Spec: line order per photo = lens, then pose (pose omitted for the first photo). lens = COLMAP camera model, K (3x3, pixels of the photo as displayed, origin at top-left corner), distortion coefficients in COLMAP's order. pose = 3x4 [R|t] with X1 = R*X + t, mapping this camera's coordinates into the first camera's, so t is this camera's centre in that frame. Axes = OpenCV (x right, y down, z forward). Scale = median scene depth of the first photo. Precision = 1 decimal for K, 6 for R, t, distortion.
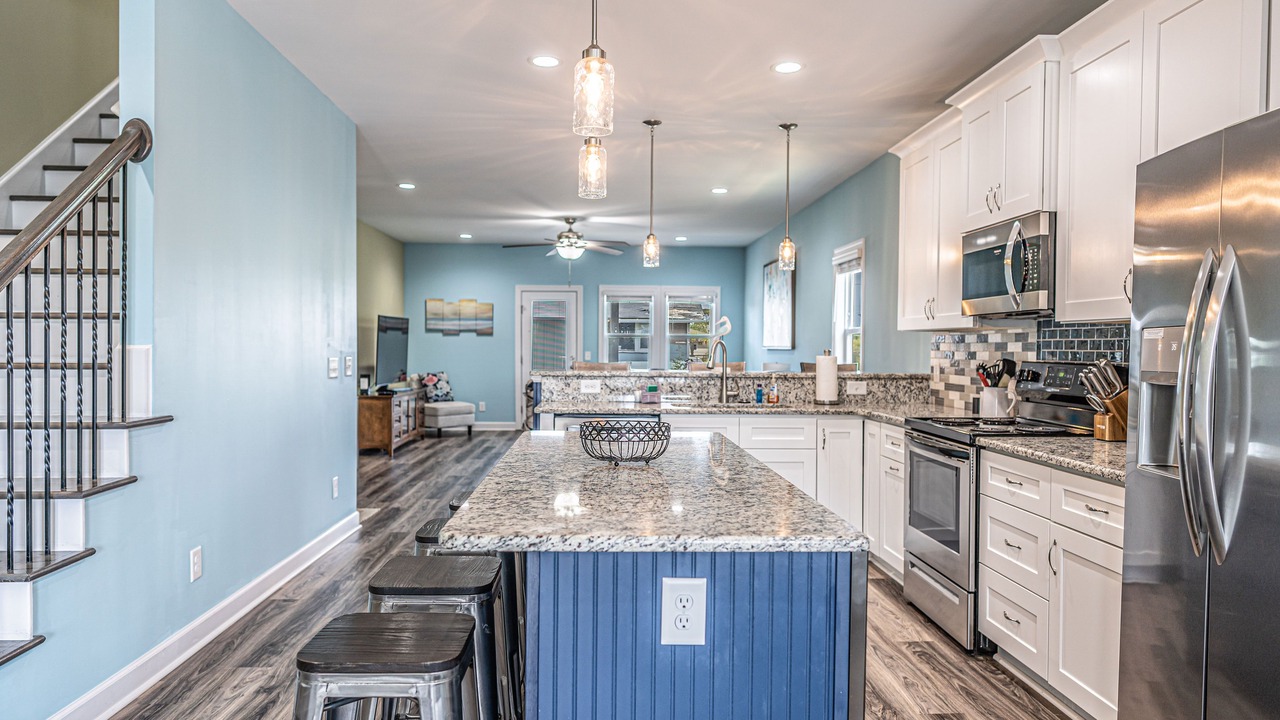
lens RADIAL K [[857.3, 0, 627.4], [0, 857.3, 371.8], [0, 0, 1]] dist [-0.014660, 0.011398]
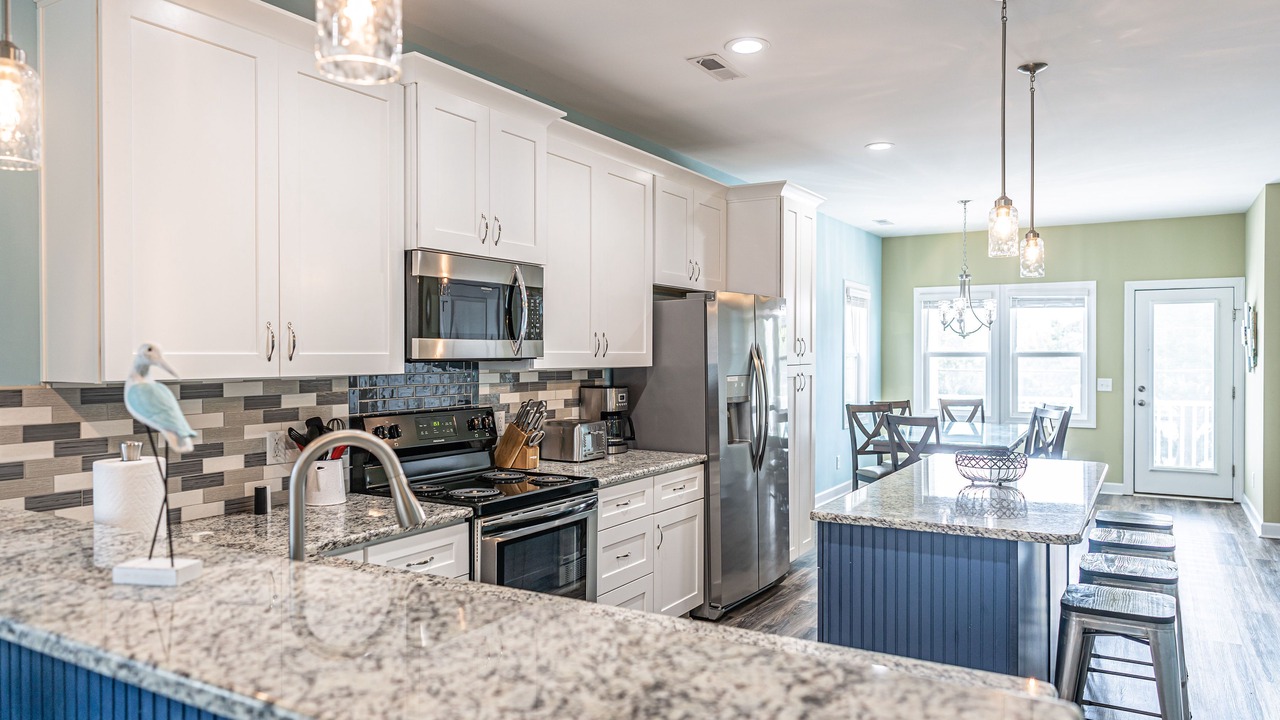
lens RADIAL K [[857.3, 0, 640.5], [0, 857.3, 358.7], [0, 0, 1]] dist [-0.014660, 0.011398]
pose [[-0.841545, -0.013272, 0.540024, -0.141630], [0.008054, 0.999279, 0.037110, -0.078423], [-0.540127, 0.035579, -0.840831, 1.299940]]
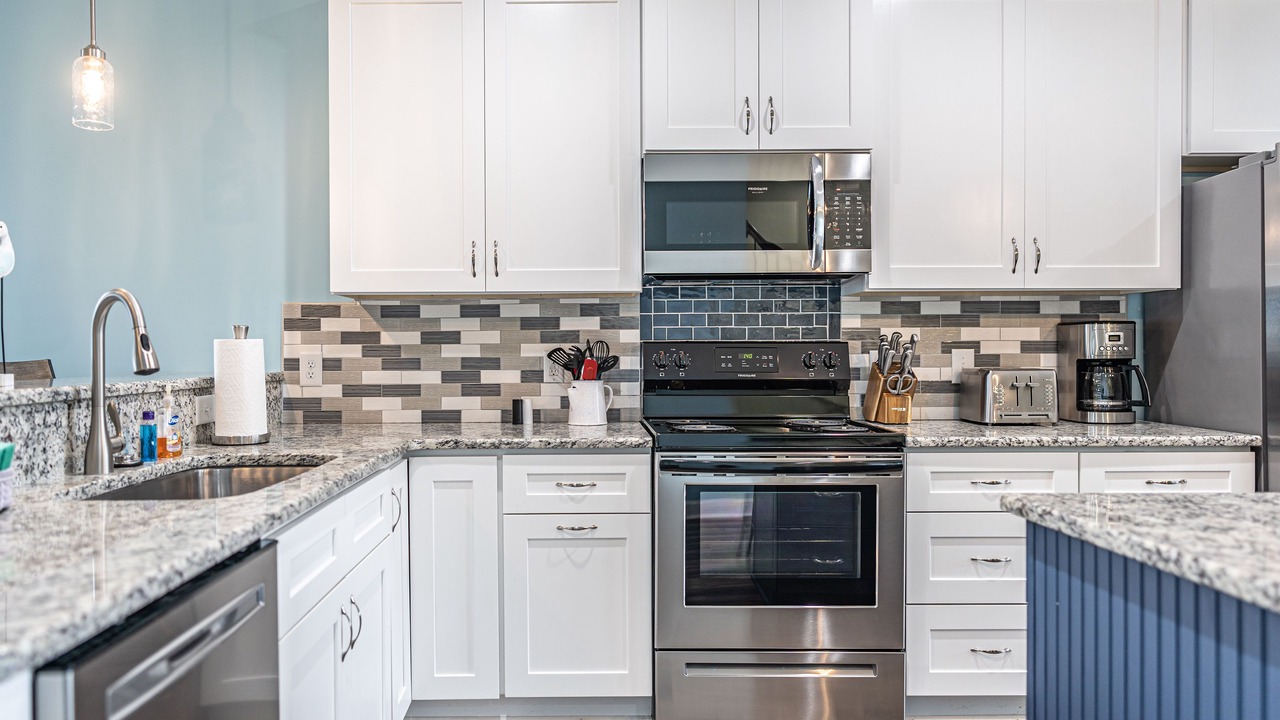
lens RADIAL K [[857.3, 0, 603.0], [0, 857.3, 364.7], [0, 0, 1]] dist [-0.014660, 0.011398]
pose [[0.035886, -0.022182, 0.999110, -0.238207], [0.034861, 0.999173, 0.020931, -0.007959], [-0.998748, 0.034079, 0.036629, 0.866394]]
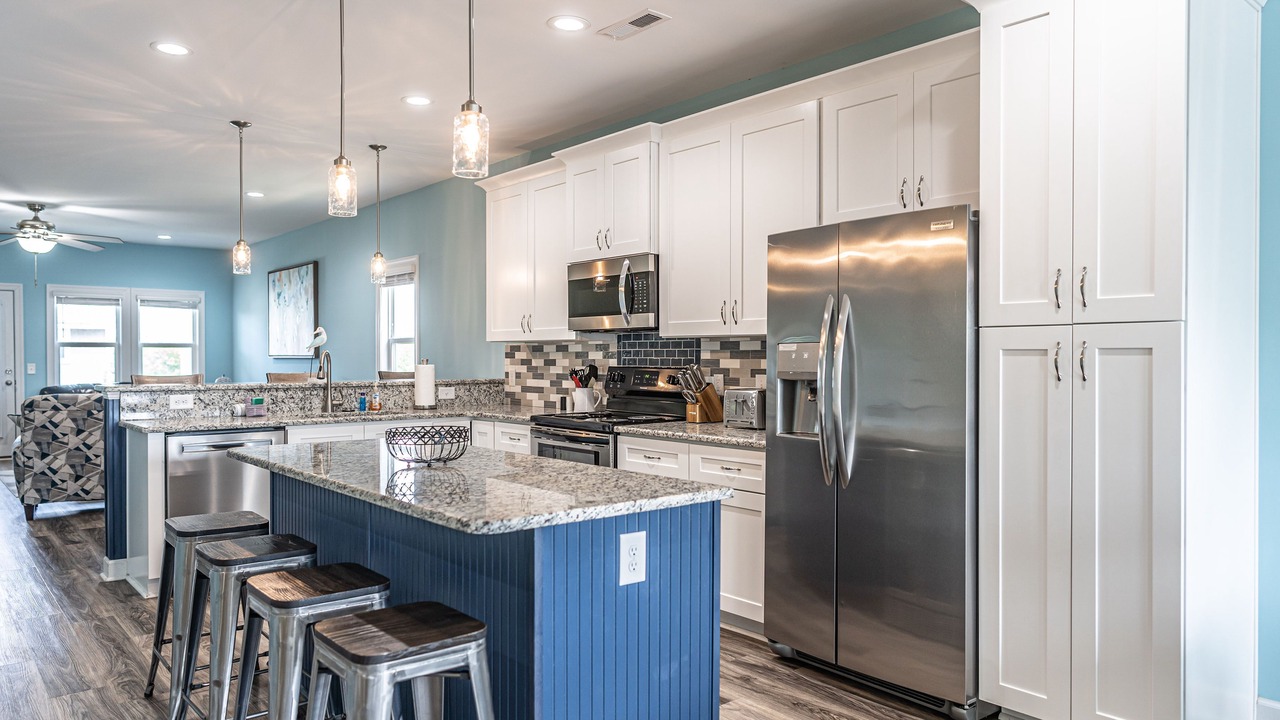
lens RADIAL K [[857.3, 0, 633.4], [0, 857.3, 363.8], [0, 0, 1]] dist [-0.014660, 0.011398]
pose [[0.786512, -0.014659, 0.617400, -0.252705], [0.025409, 0.999640, -0.008633, -0.003752], [-0.617051, 0.022477, 0.786602, -0.019464]]
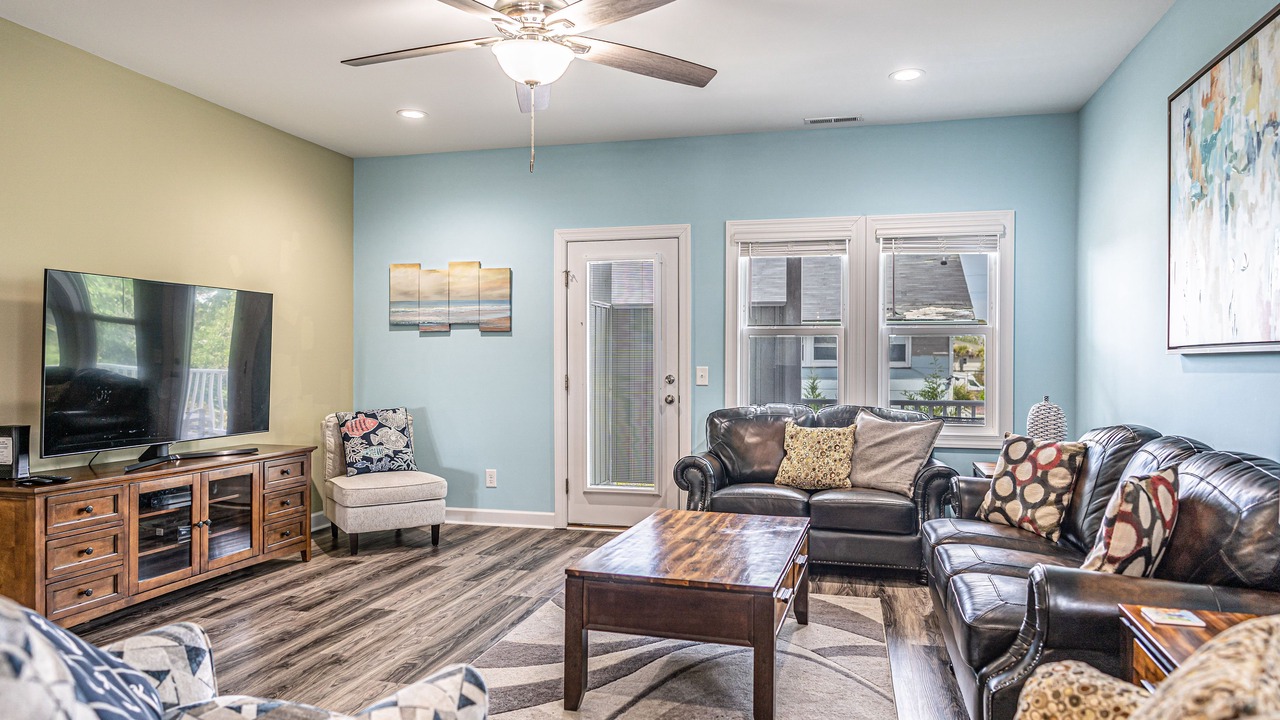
lens RADIAL K [[857.3, 0, 624.9], [0, 857.3, 361.8], [0, 0, 1]] dist [-0.014660, 0.011398]
pose [[0.955109, -0.005528, -0.296202, 0.131145], [-0.003258, 0.999569, -0.029161, -0.031218], [0.296236, 0.028817, 0.954680, 1.419125]]
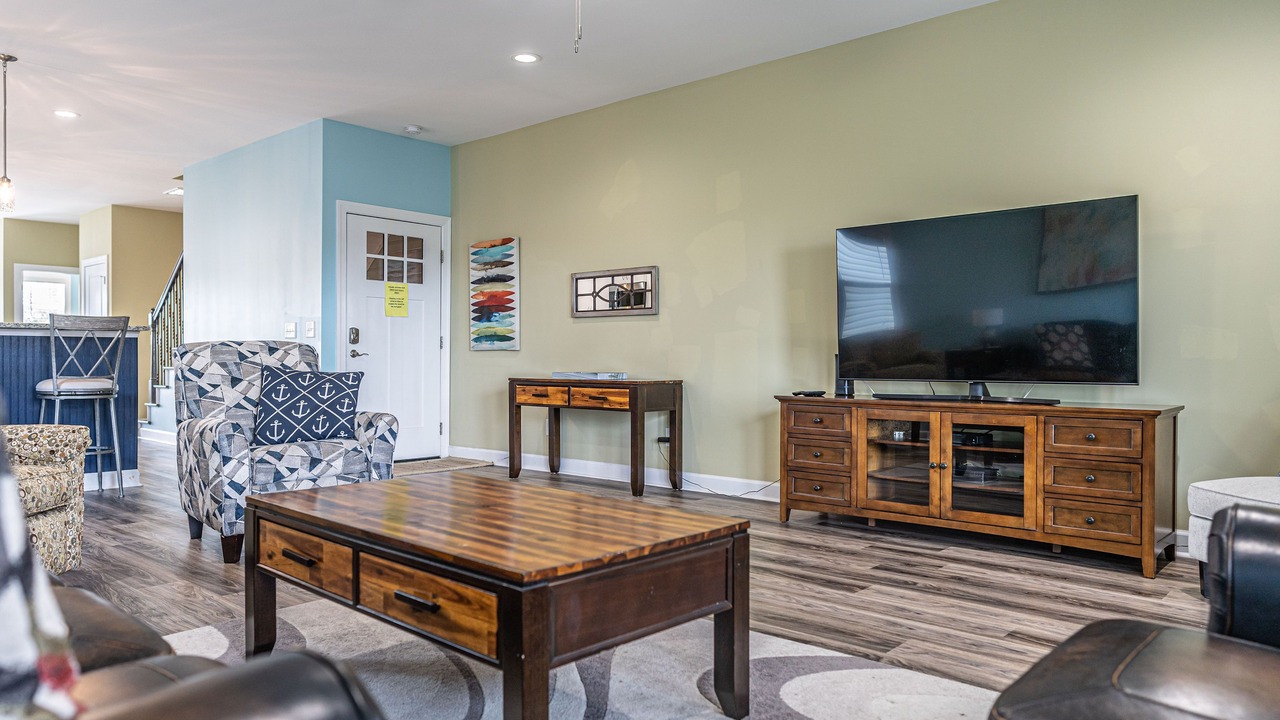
lens RADIAL K [[857.3, 0, 639.0], [0, 857.3, 361.0], [0, 0, 1]] dist [-0.014660, 0.011398]
pose [[-0.692099, -0.005095, -0.721785, 0.265453], [-0.026908, 0.999462, 0.018747, -0.000036], [0.721301, 0.032397, -0.691864, 2.494017]]
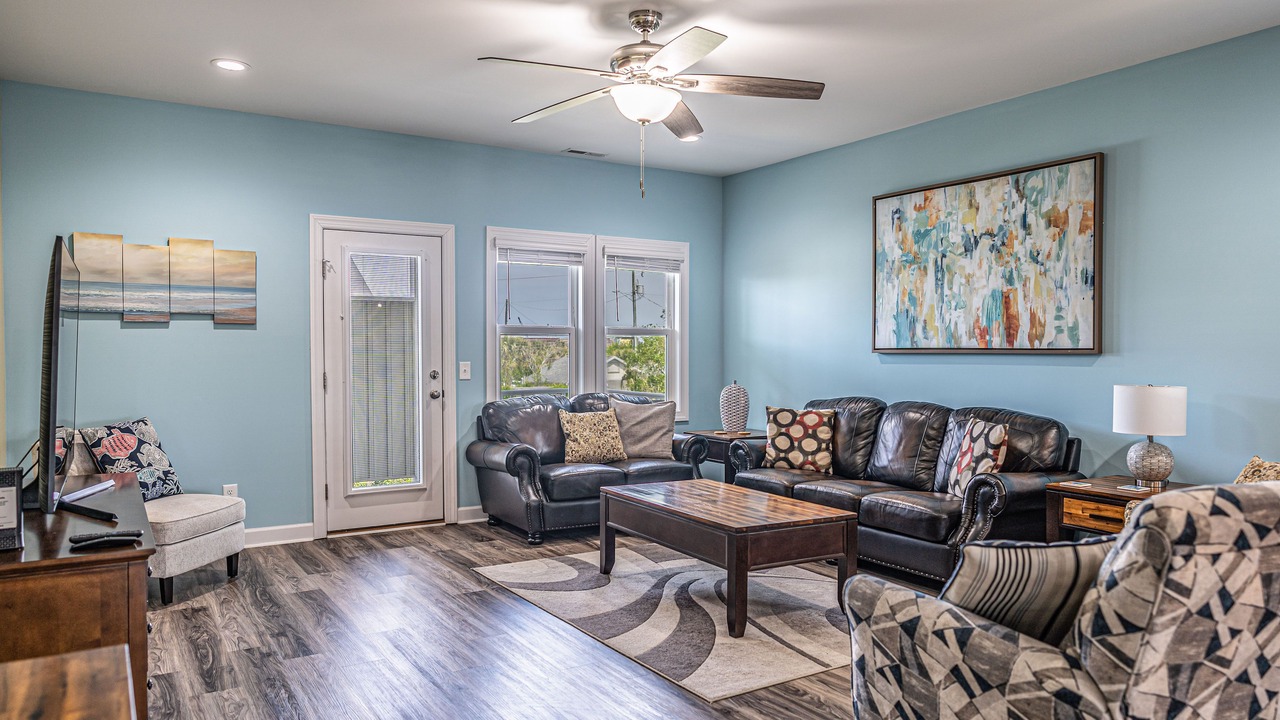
lens RADIAL K [[857.3, 0, 638.8], [0, 857.3, 373.0], [0, 0, 1]] dist [-0.014660, 0.011398]
pose [[0.864961, -0.020511, 0.501419, -0.532405], [0.020152, 0.999778, 0.006134, -0.046385], [-0.501434, 0.004799, 0.865183, 1.371775]]
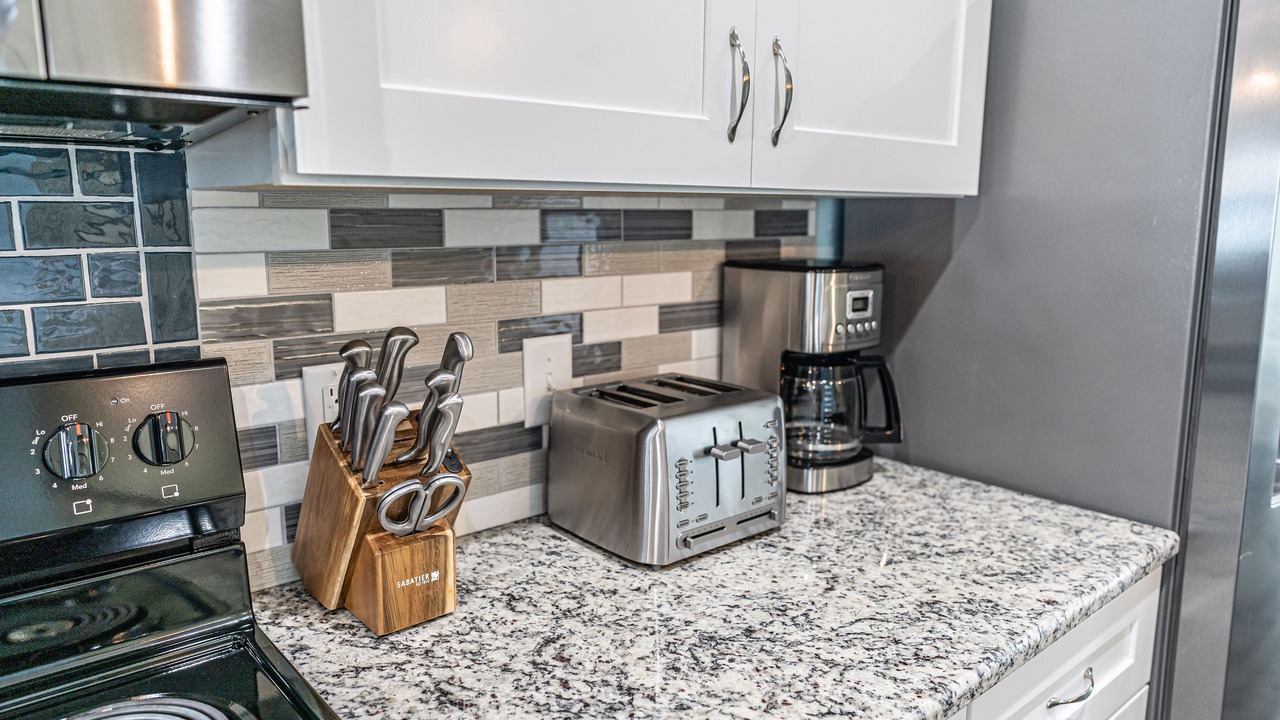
lens RADIAL K [[857.3, 0, 628.6], [0, 857.3, 367.0], [0, 0, 1]] dist [-0.014660, 0.011398]
pose [[-0.618863, -0.146552, 0.771707, 0.213273], [0.018186, 0.979505, 0.200598, -0.037563], [-0.785288, 0.138177, -0.603514, 0.749632]]
